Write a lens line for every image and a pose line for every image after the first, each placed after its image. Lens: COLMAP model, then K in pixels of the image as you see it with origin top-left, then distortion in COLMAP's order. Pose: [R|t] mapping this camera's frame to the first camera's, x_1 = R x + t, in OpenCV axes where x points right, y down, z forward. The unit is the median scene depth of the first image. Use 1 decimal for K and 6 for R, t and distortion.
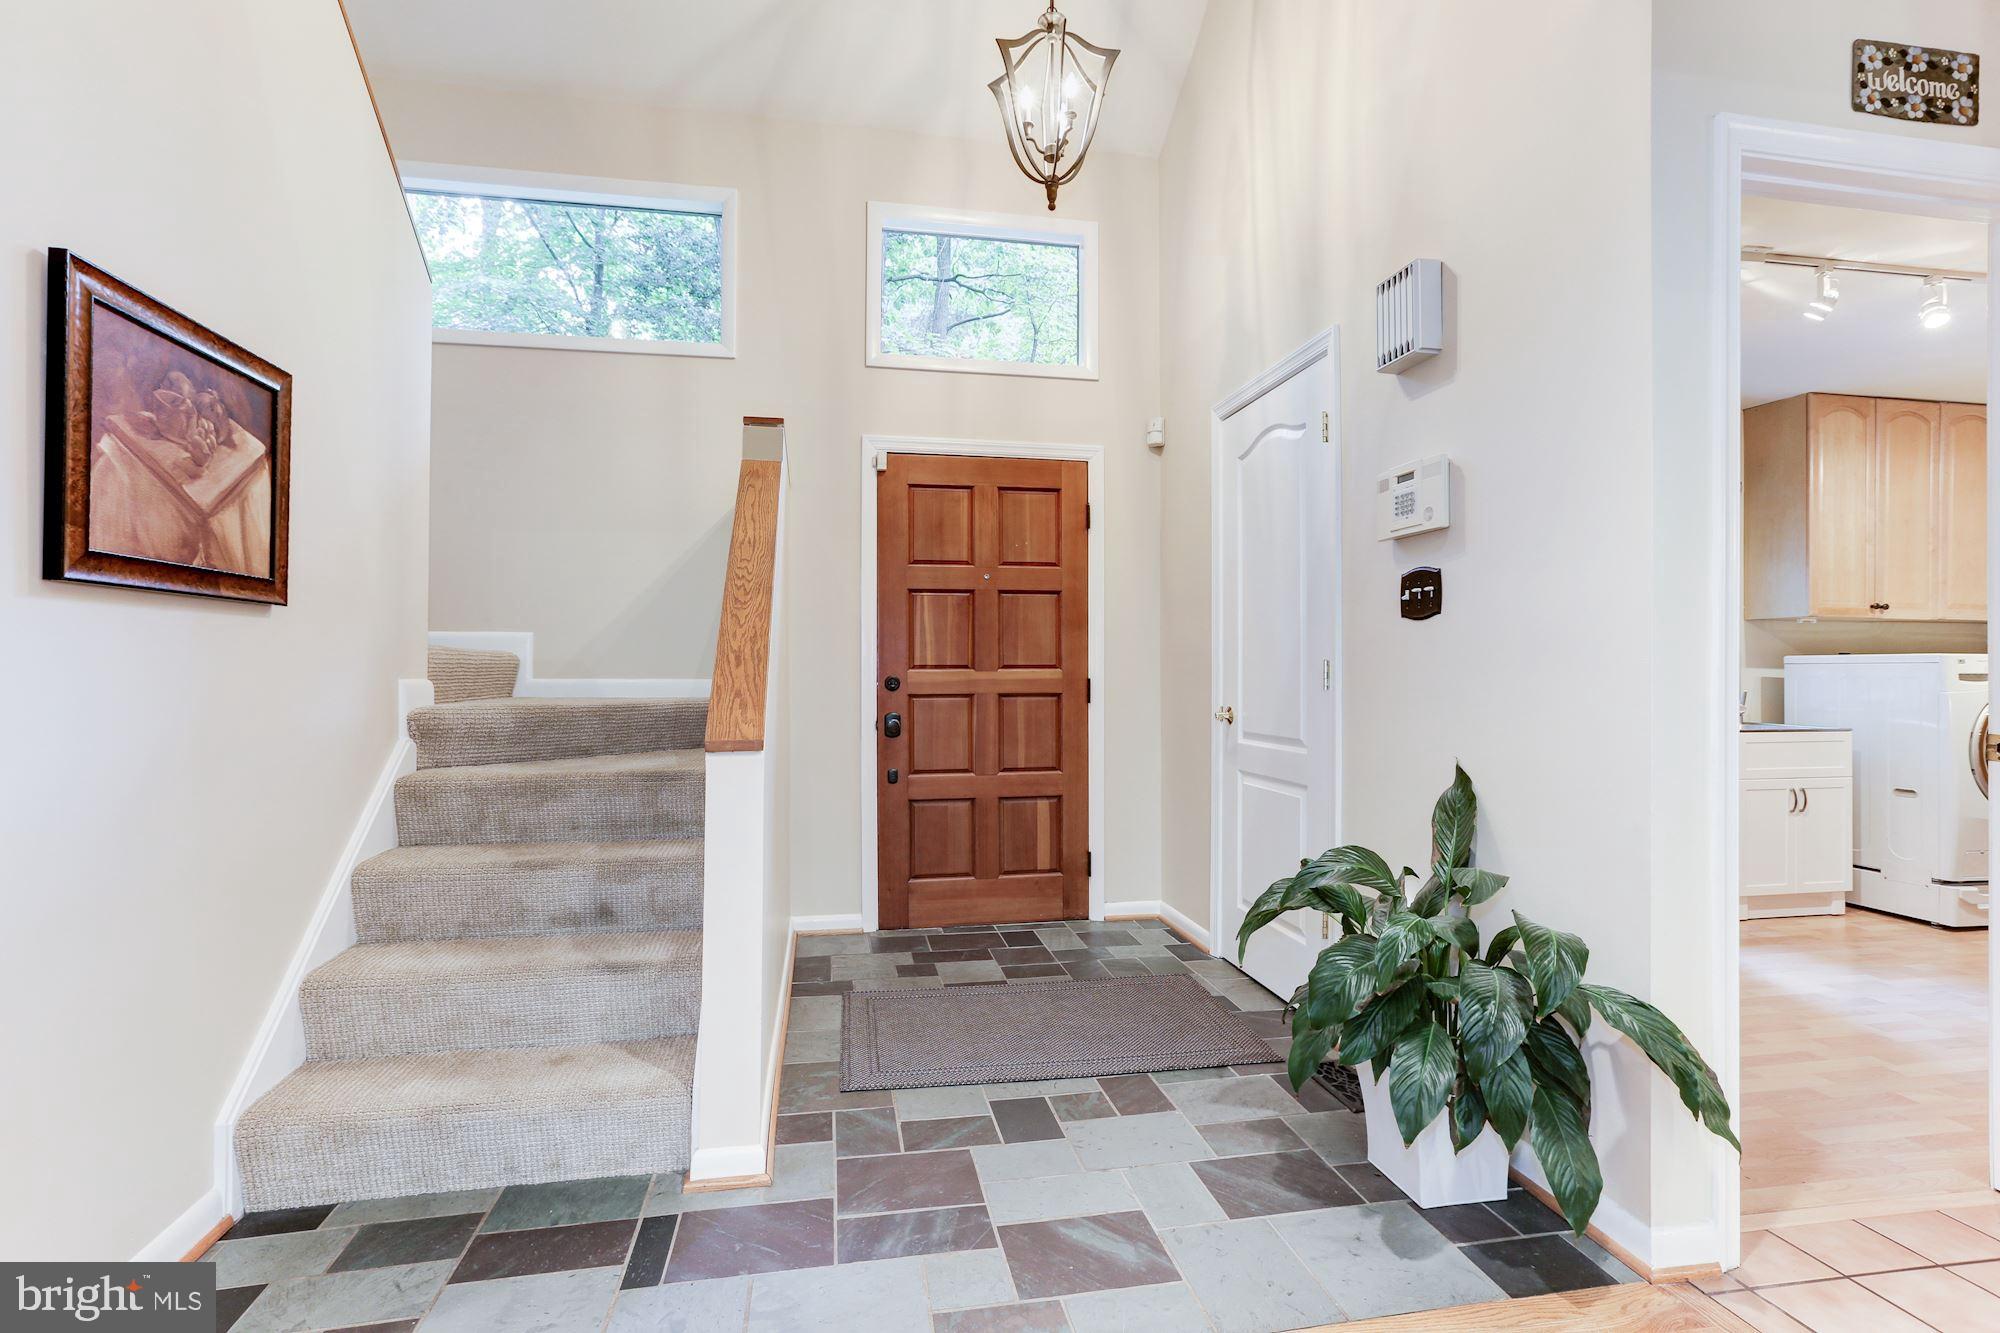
lens RADIAL K [[930.1, 0, 992.5], [0, 930.1, 661.7], [0, 0, 1]] dist [0.000266, 0.000874]
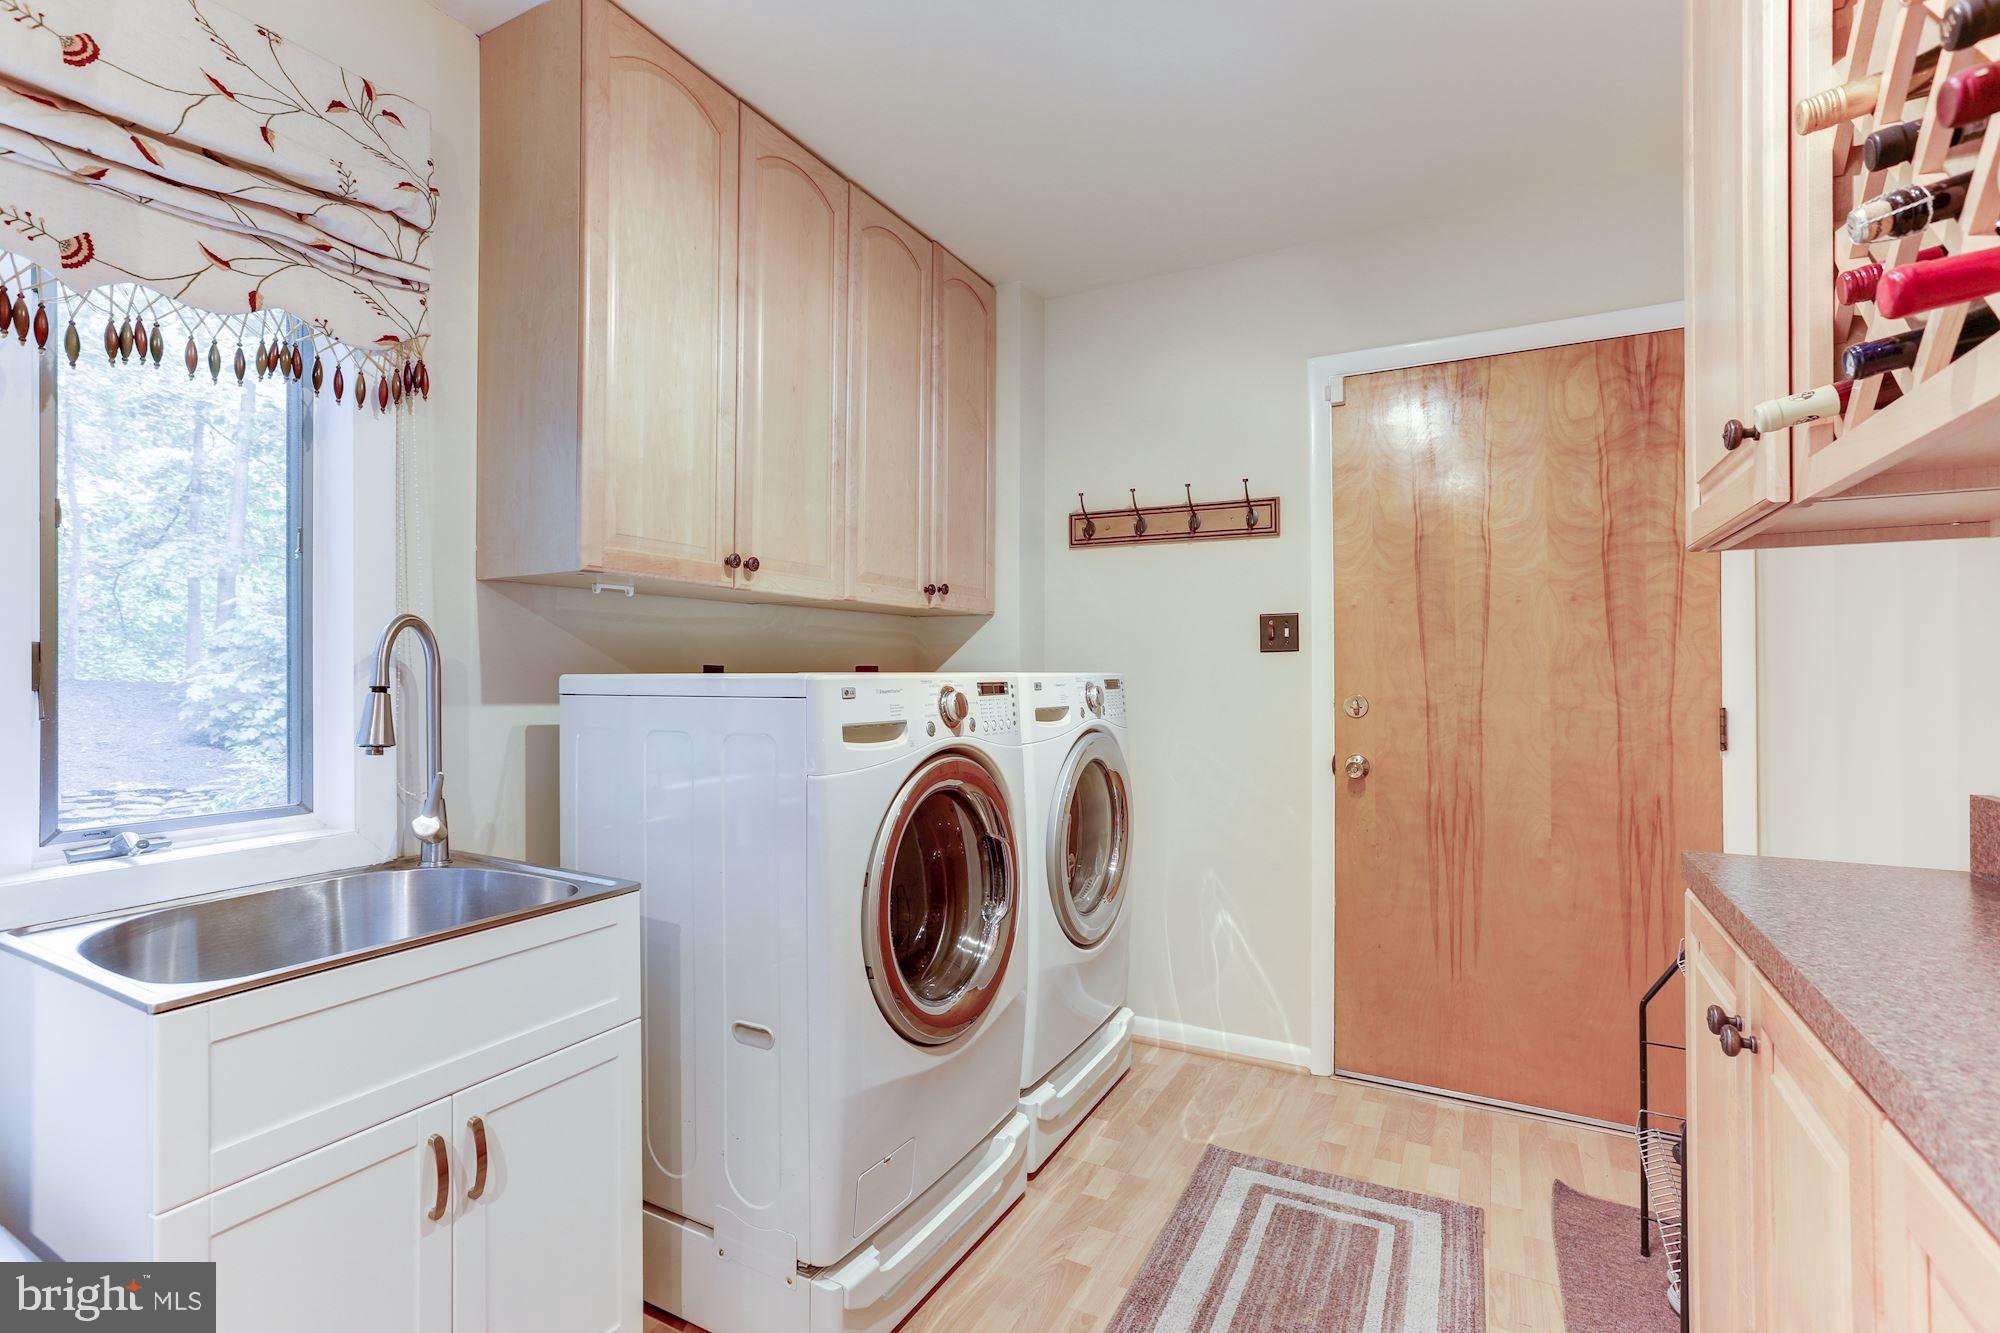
lens RADIAL K [[921.3, 0, 1029.9], [0, 921.3, 665.3], [0, 0, 1]] dist [0.008555, 0.000467]
pose [[0.598270, 0.005064, 0.801279, 0.676286], [-0.001362, 0.999985, -0.005303, -0.008147], [-0.801294, 0.002081, 0.598267, 0.620963]]
